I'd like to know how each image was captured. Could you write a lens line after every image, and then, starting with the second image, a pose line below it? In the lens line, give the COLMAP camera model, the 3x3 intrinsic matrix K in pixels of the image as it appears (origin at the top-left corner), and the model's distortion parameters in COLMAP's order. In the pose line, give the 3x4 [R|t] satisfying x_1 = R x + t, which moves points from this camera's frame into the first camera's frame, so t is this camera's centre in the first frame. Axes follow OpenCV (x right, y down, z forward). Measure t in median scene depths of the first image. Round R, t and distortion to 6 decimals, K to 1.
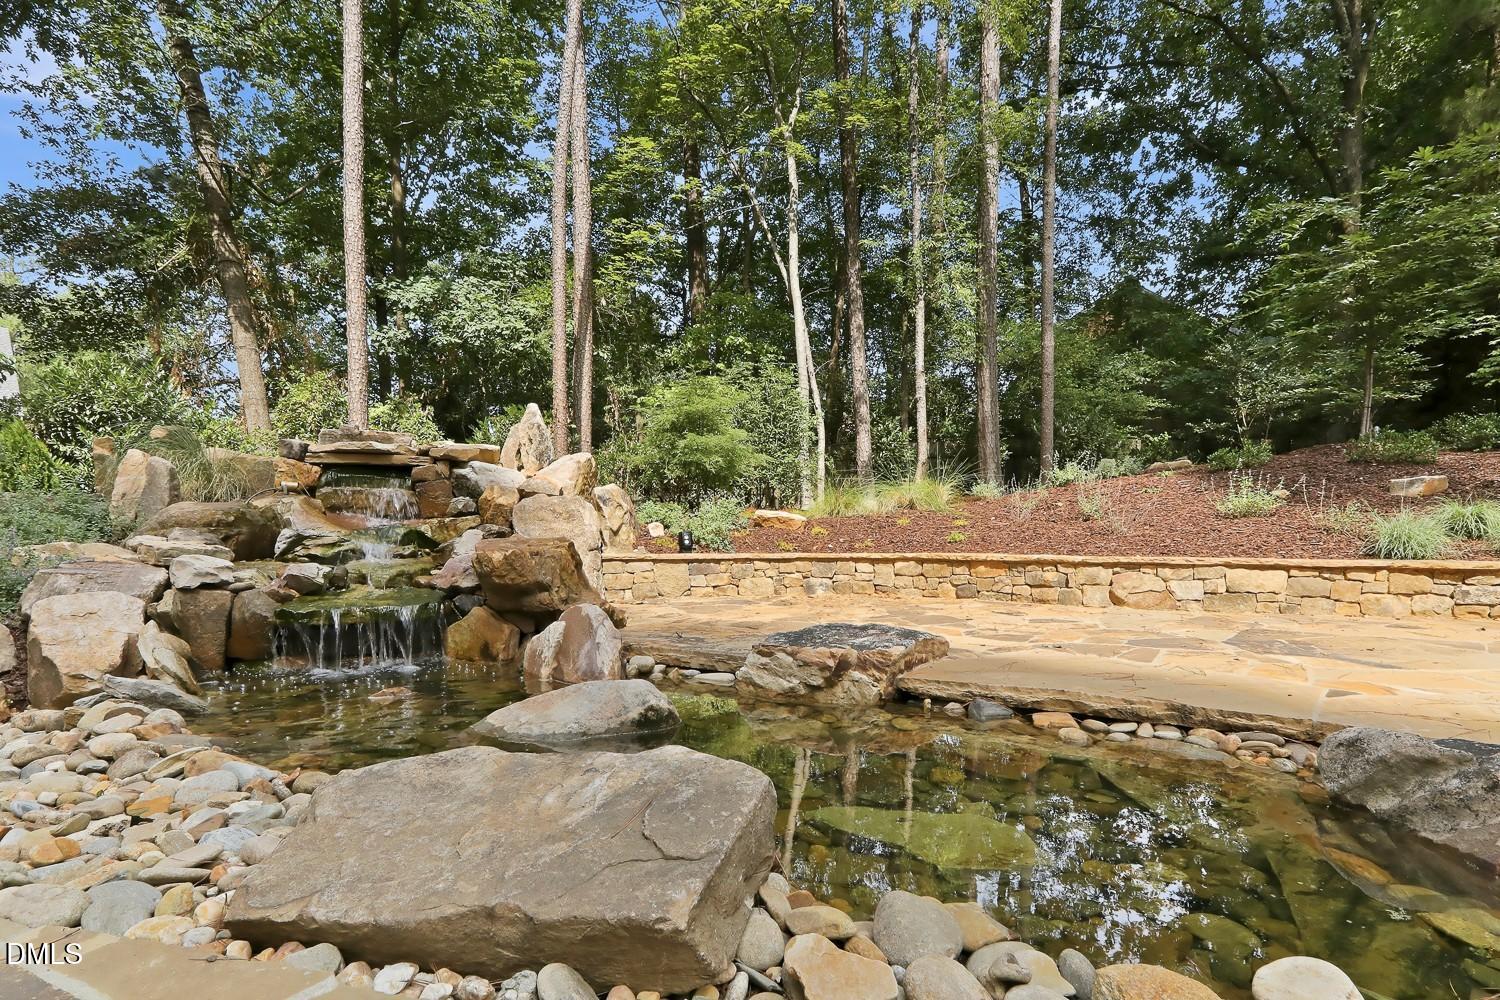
lens RADIAL K [[693.0, 0, 721.4], [0, 693.0, 580.1], [0, 0, 1]] dist [-0.007668, 0.001850]
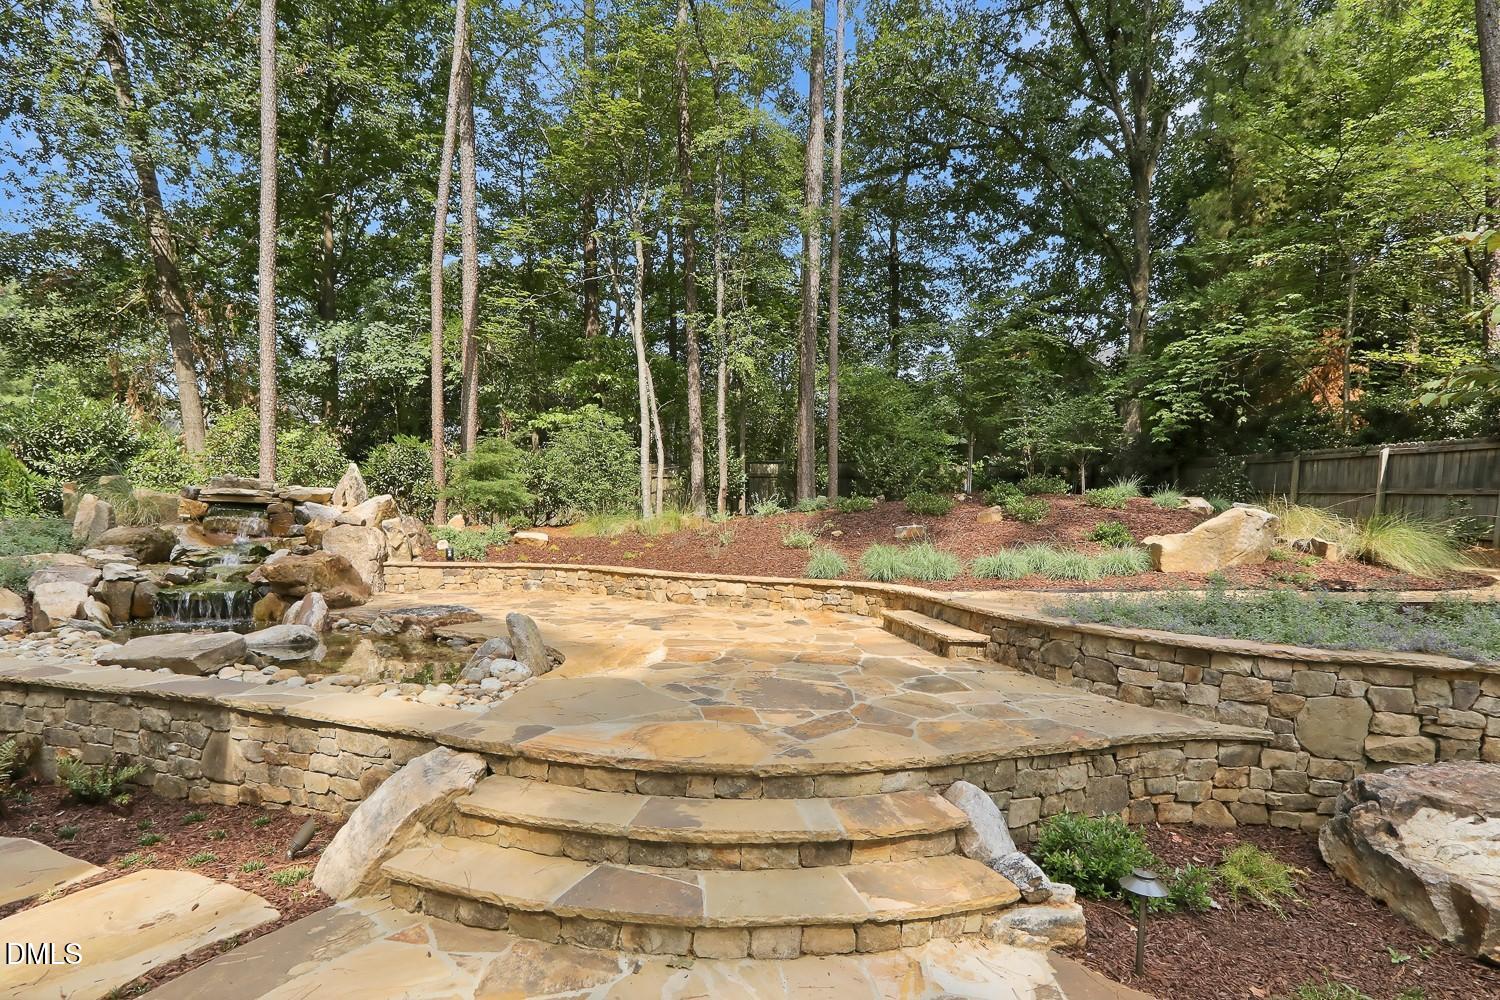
lens RADIAL K [[728.3, 0, 746.9], [0, 728.3, 570.9], [0, 0, 1]] dist [-0.003710, -0.000204]
pose [[0.999385, 0.024238, 0.025324, 0.637403], [-0.024184, 0.999705, -0.002435, -0.034123], [-0.025376, 0.001821, 0.999676, -0.723697]]
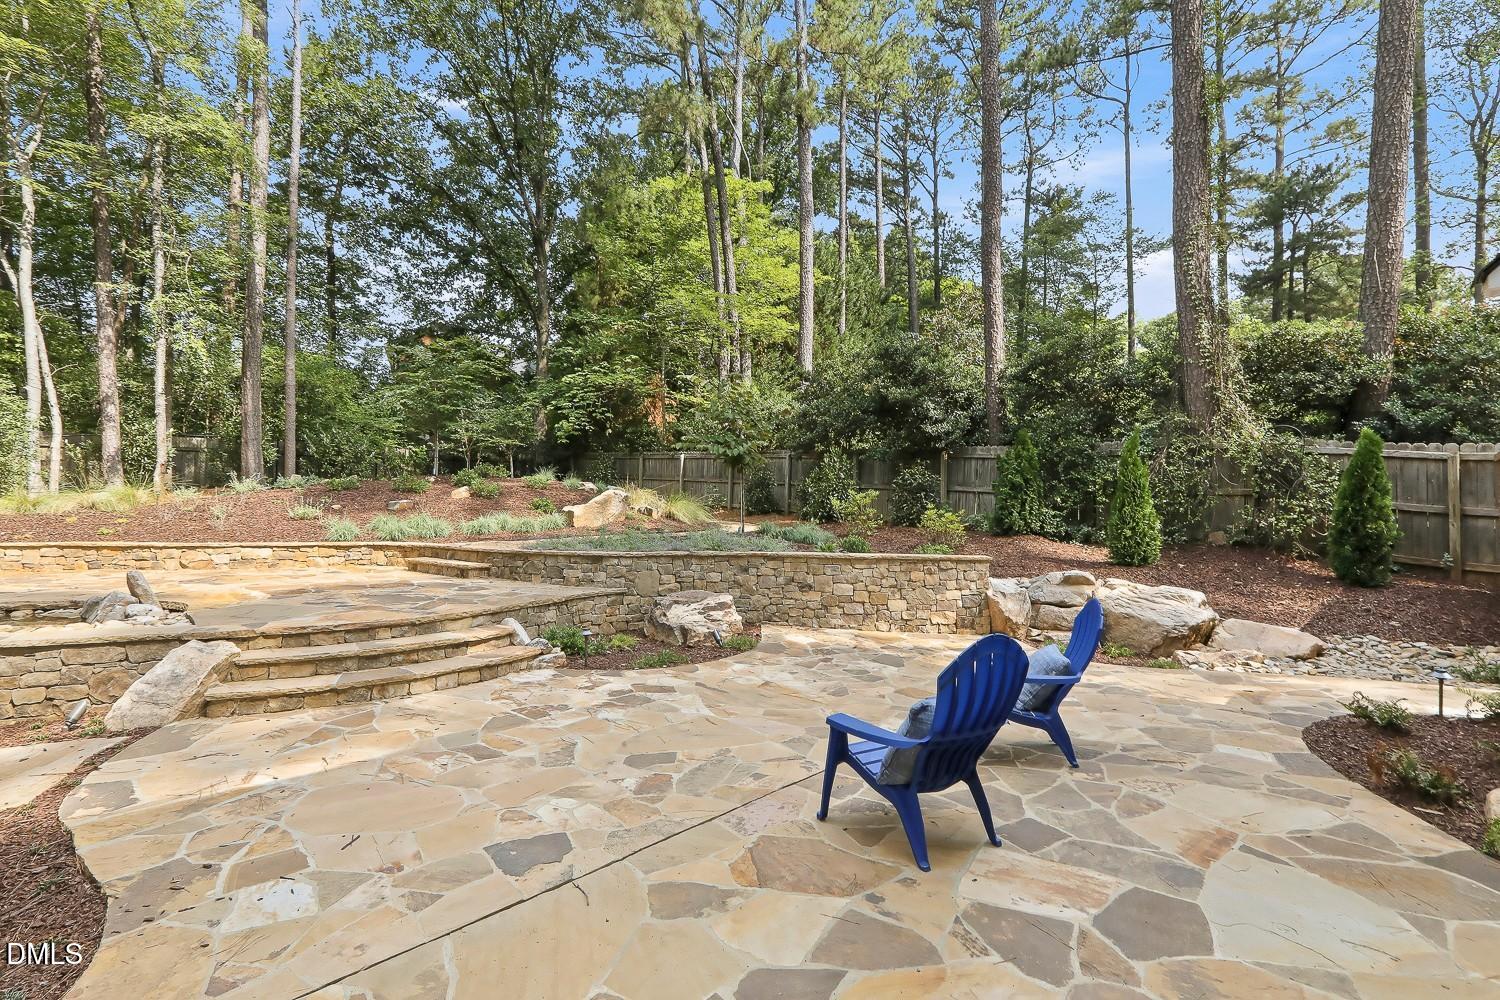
lens RADIAL K [[667.4, 0, 752.5], [0, 667.4, 519.0], [0, 0, 1]] dist [0.000195, 0.002079]
pose [[0.678798, 0.000819, 0.734325, 0.247995], [0.033390, 0.998931, -0.031979, 0.010175], [-0.733566, 0.046226, 0.678045, -1.278488]]
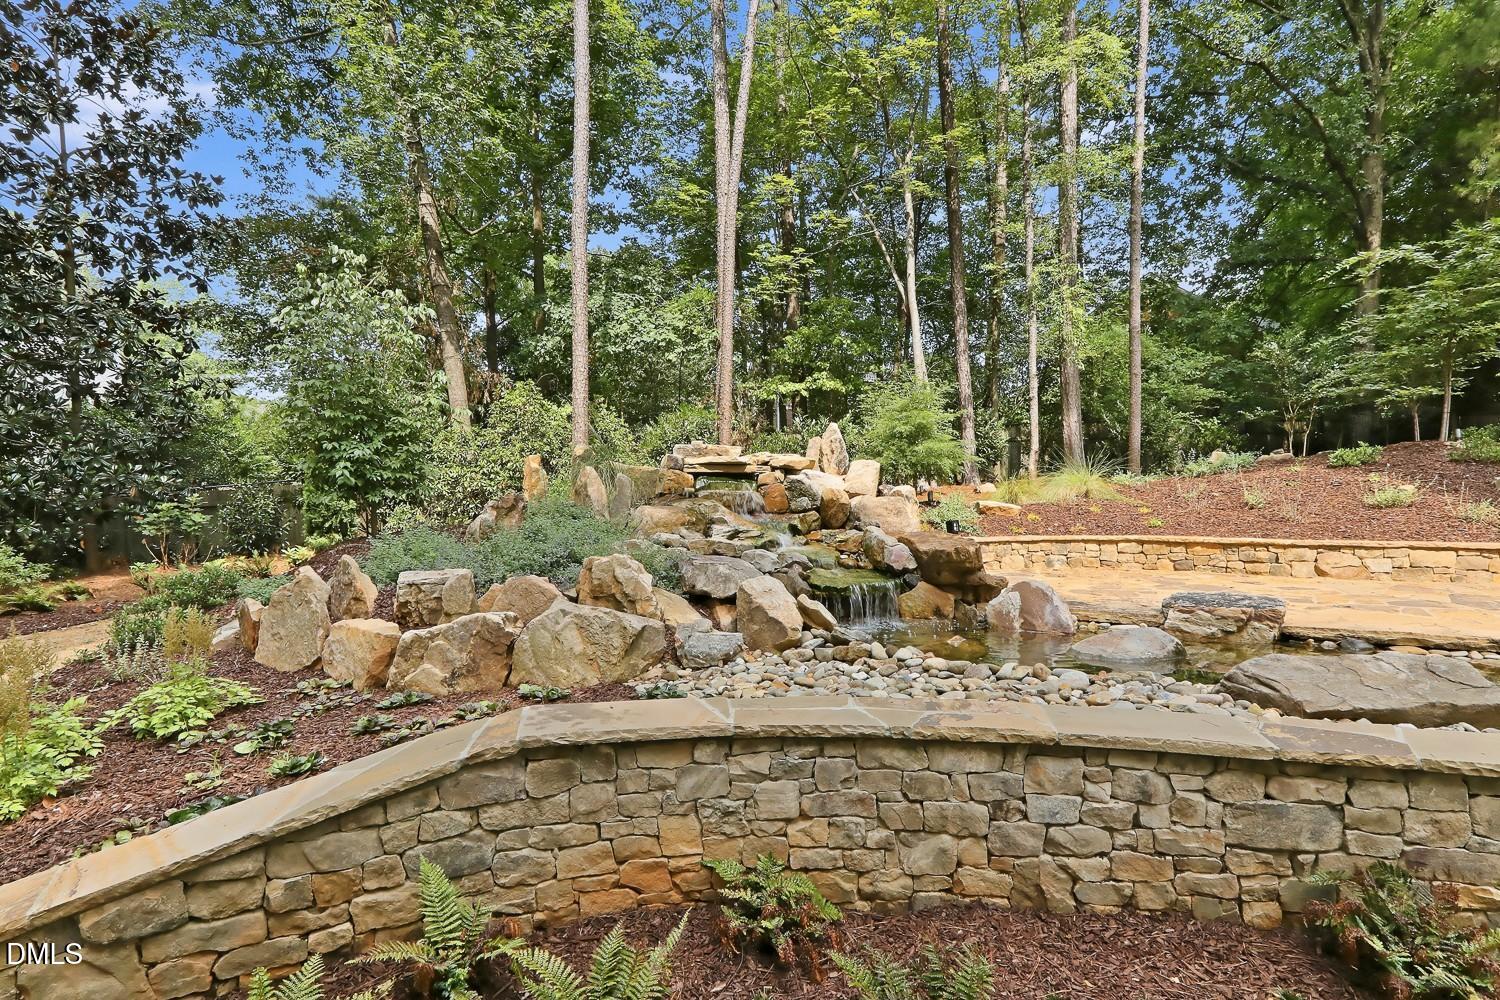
lens RADIAL K [[667.2, 0, 699.5], [0, 667.2, 529.2], [0, 0, 1]] dist [0.011728, -0.007396]
pose [[0.999959, -0.005583, -0.007074, -0.575919], [0.005420, 0.999724, -0.022855, -0.029483], [0.007199, 0.022816, 0.999714, -0.299983]]
